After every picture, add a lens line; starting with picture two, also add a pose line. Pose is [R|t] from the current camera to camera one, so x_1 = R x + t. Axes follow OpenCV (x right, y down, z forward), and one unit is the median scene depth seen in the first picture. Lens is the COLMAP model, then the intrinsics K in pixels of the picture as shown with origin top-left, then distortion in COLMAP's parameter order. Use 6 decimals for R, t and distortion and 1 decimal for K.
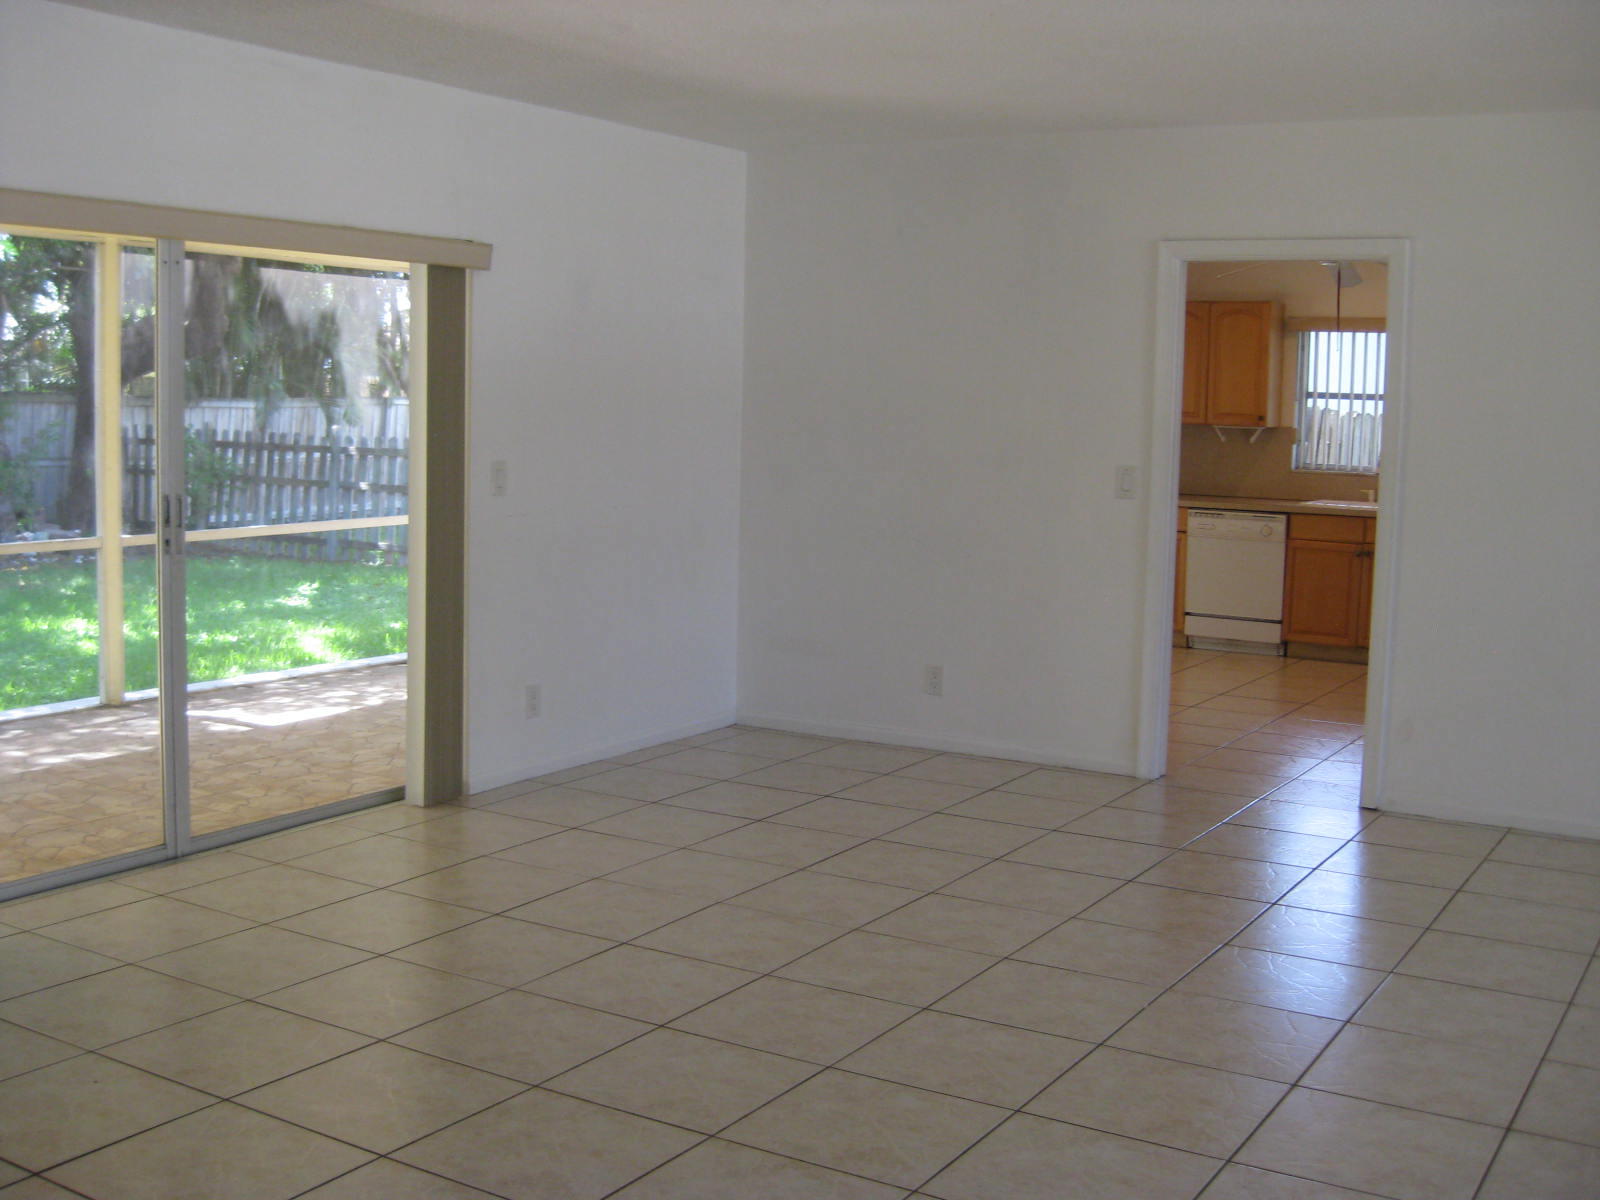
lens RADIAL K [[1789.6, 0, 800.0], [0, 1789.6, 600.0], [0, 0, 1]] dist [-0.185948, 0.142669]
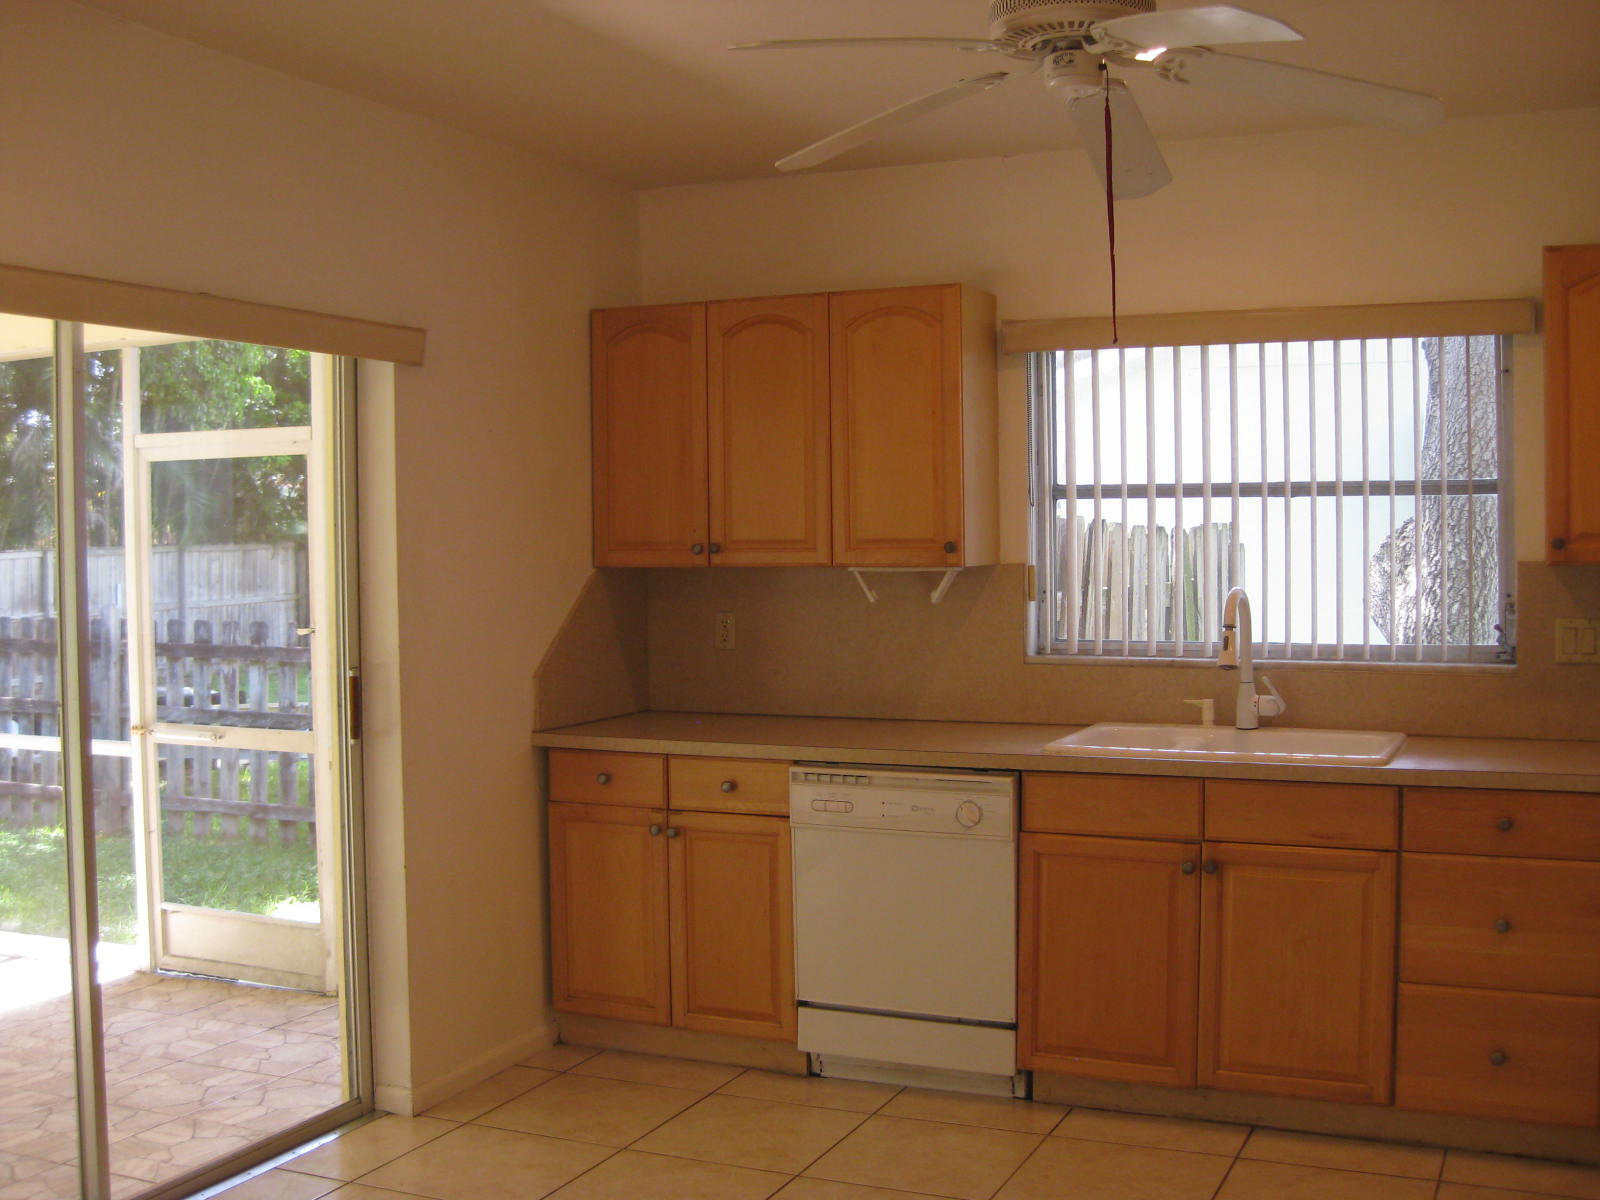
lens RADIAL K [[1789.6, 0, 800.0], [0, 1789.6, 600.0], [0, 0, 1]] dist [-0.185948, 0.142669]
pose [[0.992130, -0.037098, 0.119592, 0.171557], [0.046122, 0.996222, -0.073589, -0.059404], [-0.116410, 0.078526, 0.990092, 0.568991]]
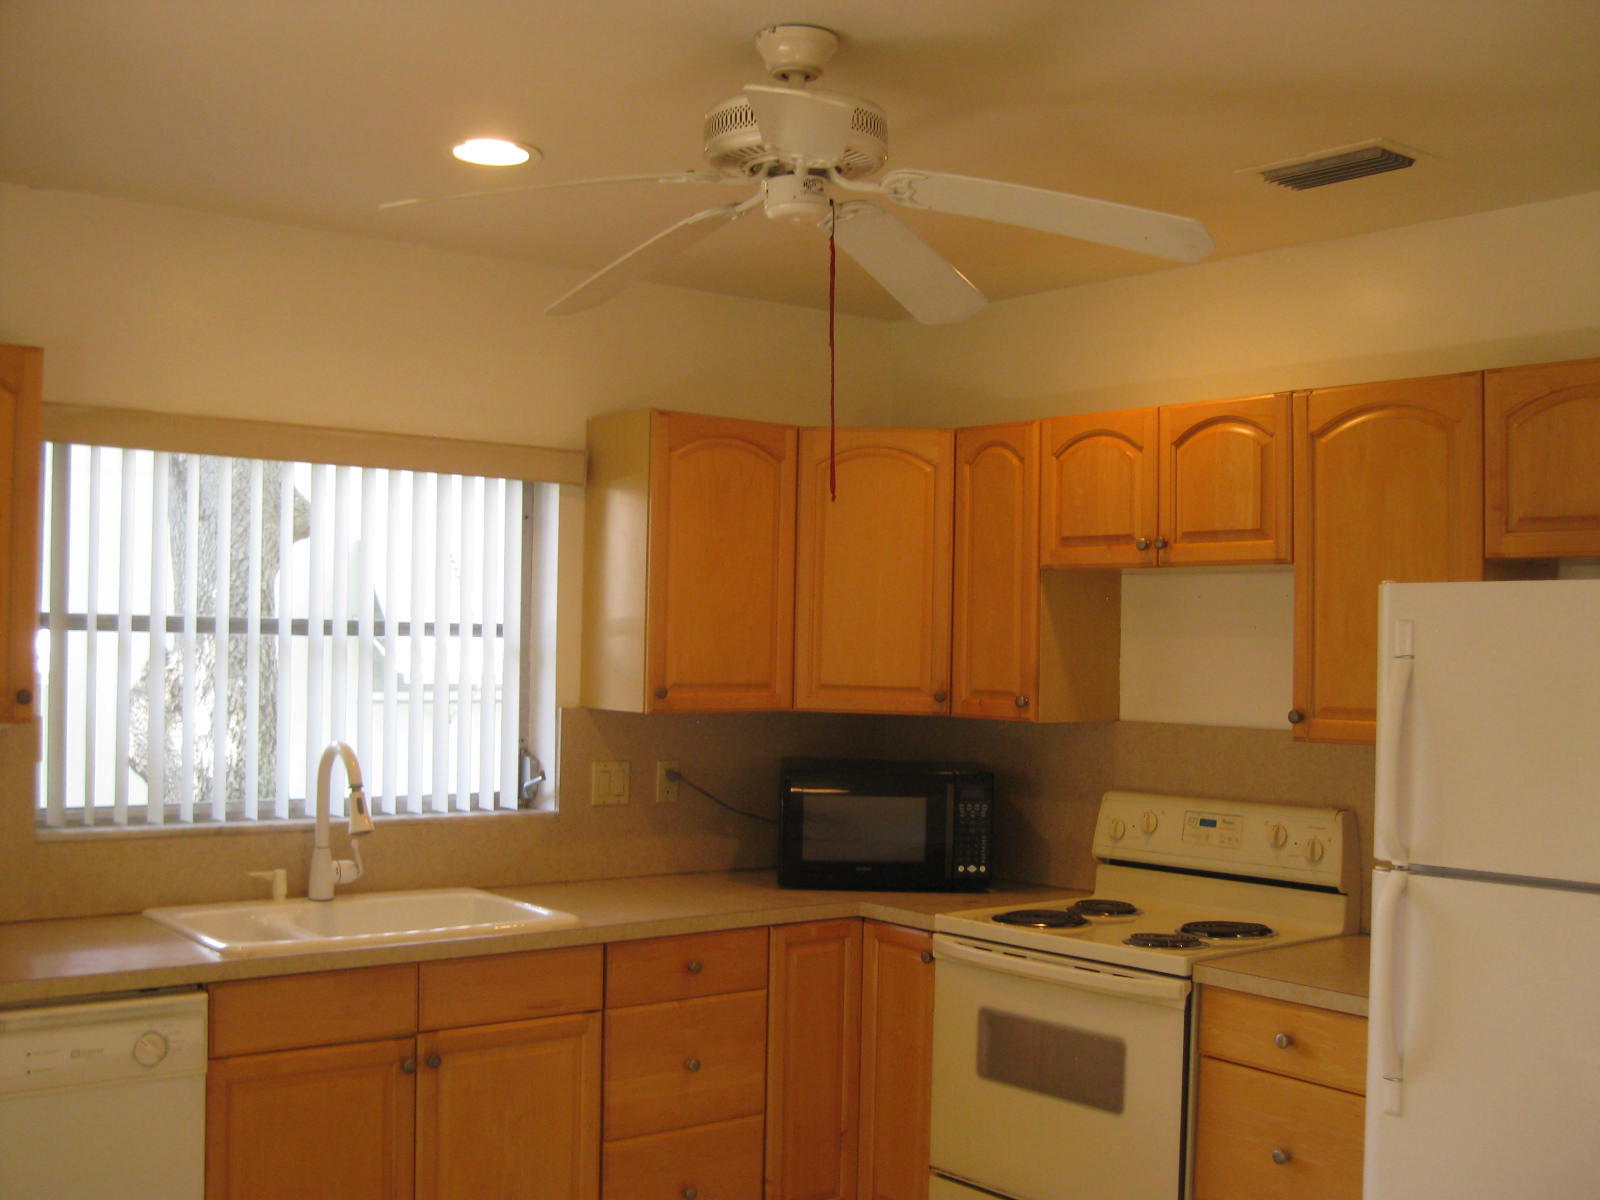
lens RADIAL K [[1771.4, 0, 801.0], [0, 1771.4, 636.6], [0, 0, 1]] dist [-0.135985, 0.040395]
pose [[0.331204, -0.015446, 0.943433, 0.006717], [0.096966, 0.995129, -0.017749, -0.095116], [-0.938564, 0.097360, 0.331088, 0.760864]]
